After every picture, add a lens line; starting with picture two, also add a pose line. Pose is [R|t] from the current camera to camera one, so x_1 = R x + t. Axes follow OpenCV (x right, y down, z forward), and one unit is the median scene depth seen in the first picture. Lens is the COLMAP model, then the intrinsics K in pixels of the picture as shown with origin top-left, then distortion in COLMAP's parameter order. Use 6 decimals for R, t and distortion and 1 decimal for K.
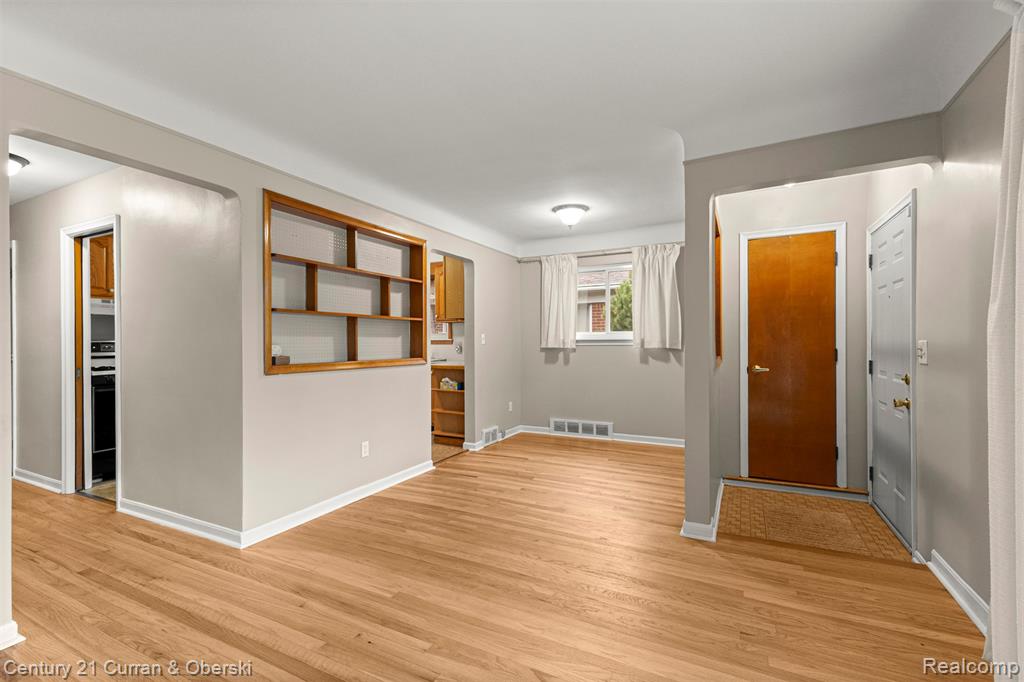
lens RADIAL K [[443.9, 0, 514.3], [0, 443.9, 342.0], [0, 0, 1]] dist [0.008657, -0.000496]
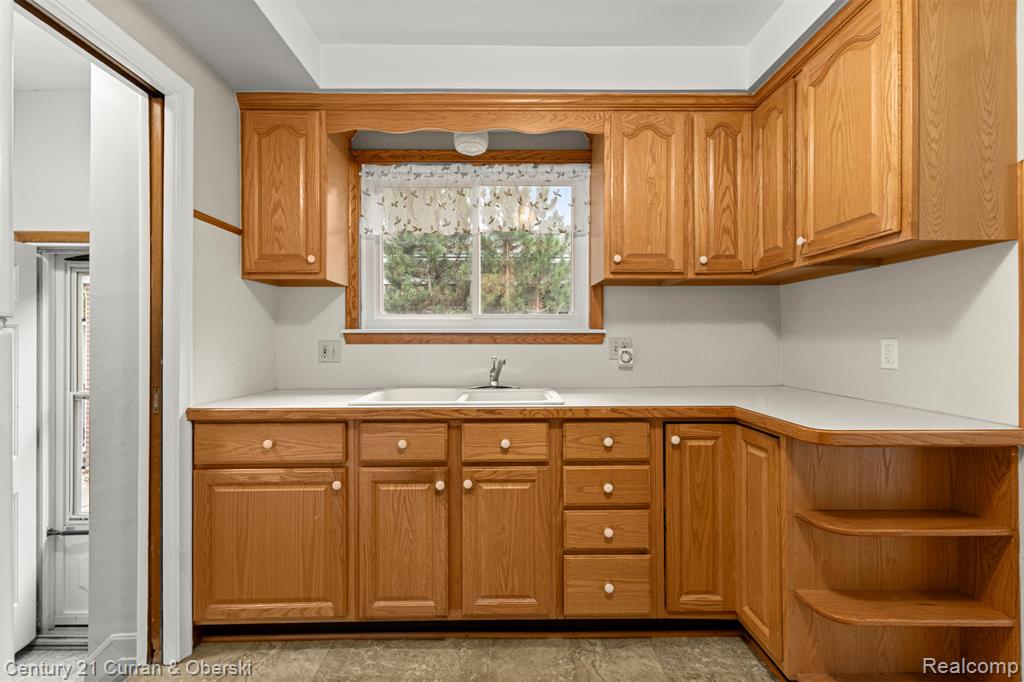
lens RADIAL K [[443.9, 0, 508.5], [0, 443.9, 340.4], [0, 0, 1]] dist [0.008657, -0.000496]
pose [[0.884257, 0.007553, 0.466940, -0.568350], [-0.004725, 0.999963, -0.007227, 0.007789], [-0.466978, 0.004184, 0.884259, 1.068608]]
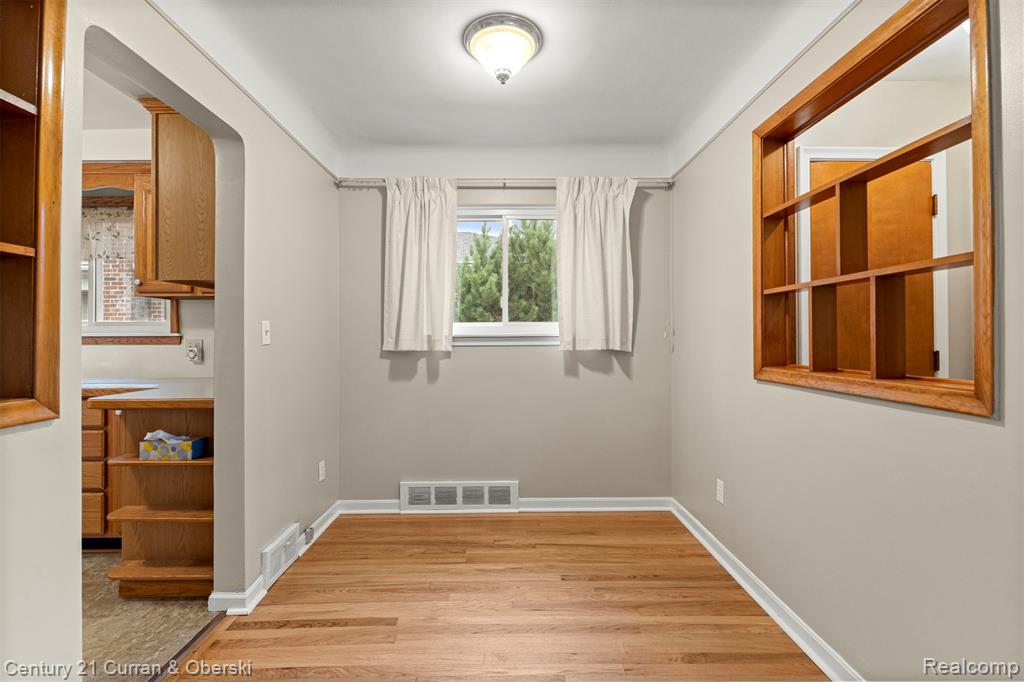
lens RADIAL K [[457.9, 0, 508.8], [0, 457.9, 335.9], [0, 0, 1]] dist [0.001878, -0.000474]
pose [[0.887991, 0.005776, 0.459825, -0.077978], [-0.000992, 0.999943, -0.010645, 0.001383], [-0.459860, 0.008996, 0.887946, 0.599358]]
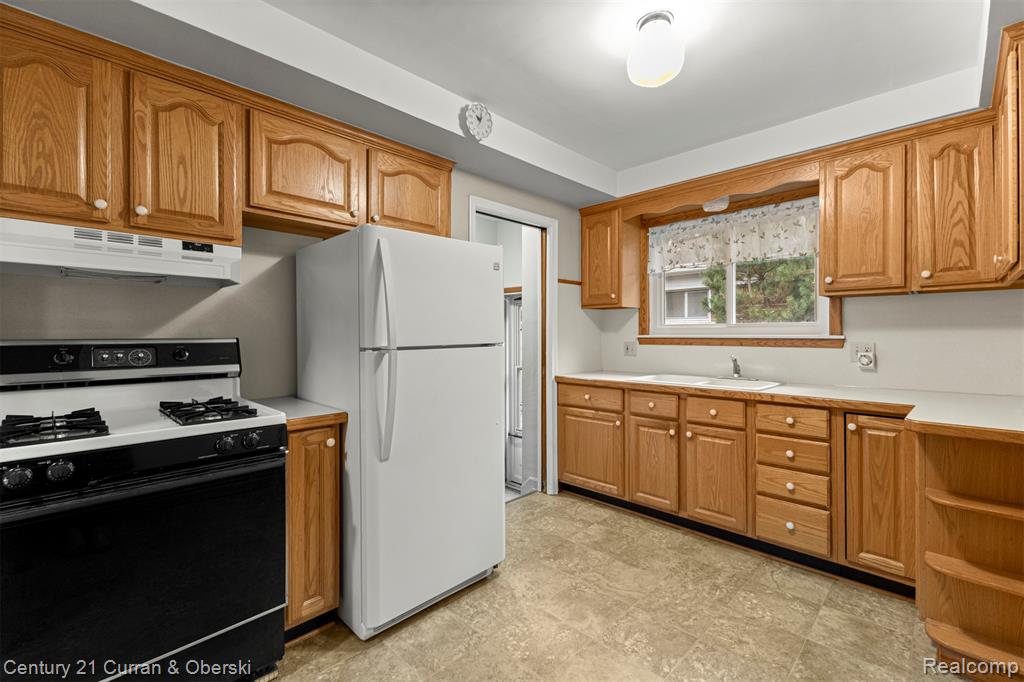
lens RADIAL K [[443.9, 0, 510.0], [0, 443.9, 336.6], [0, 0, 1]] dist [0.008657, -0.000496]
pose [[0.952314, 0.007146, -0.305037, -0.466326], [-0.004973, 0.999956, 0.007900, -0.011267], [0.305080, -0.006006, 0.952308, 0.750303]]
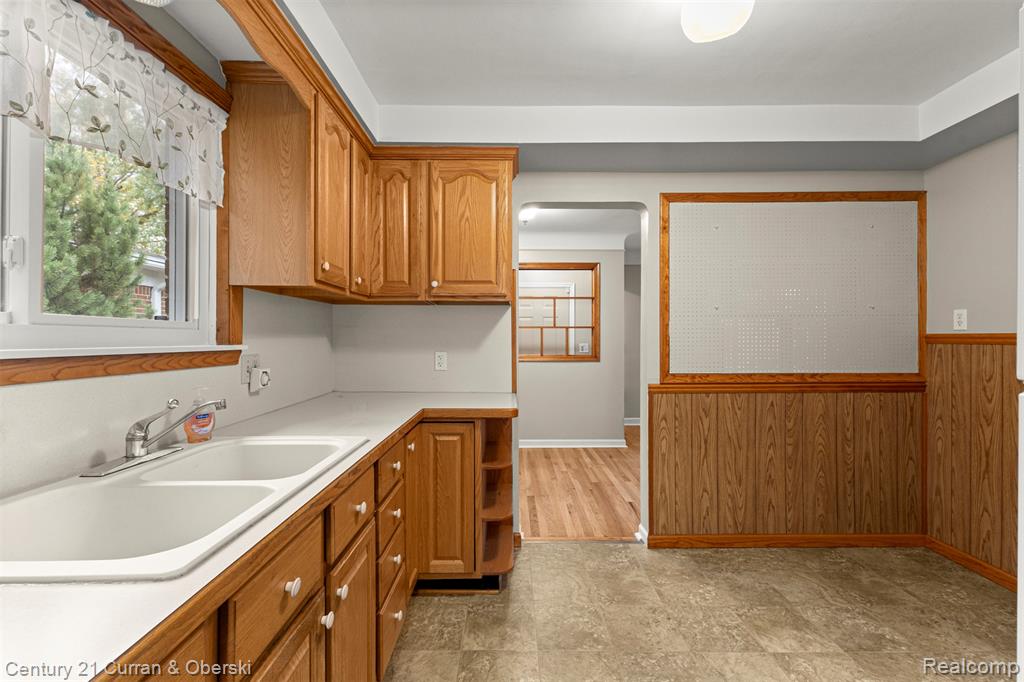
lens RADIAL K [[443.9, 0, 513.5], [0, 443.9, 339.7], [0, 0, 1]] dist [0.008657, -0.000496]
pose [[-0.464469, 0.005666, 0.885571, -0.690506], [0.005702, 0.999978, -0.003408, -0.012218], [-0.885571, 0.003467, -0.464491, 1.463469]]
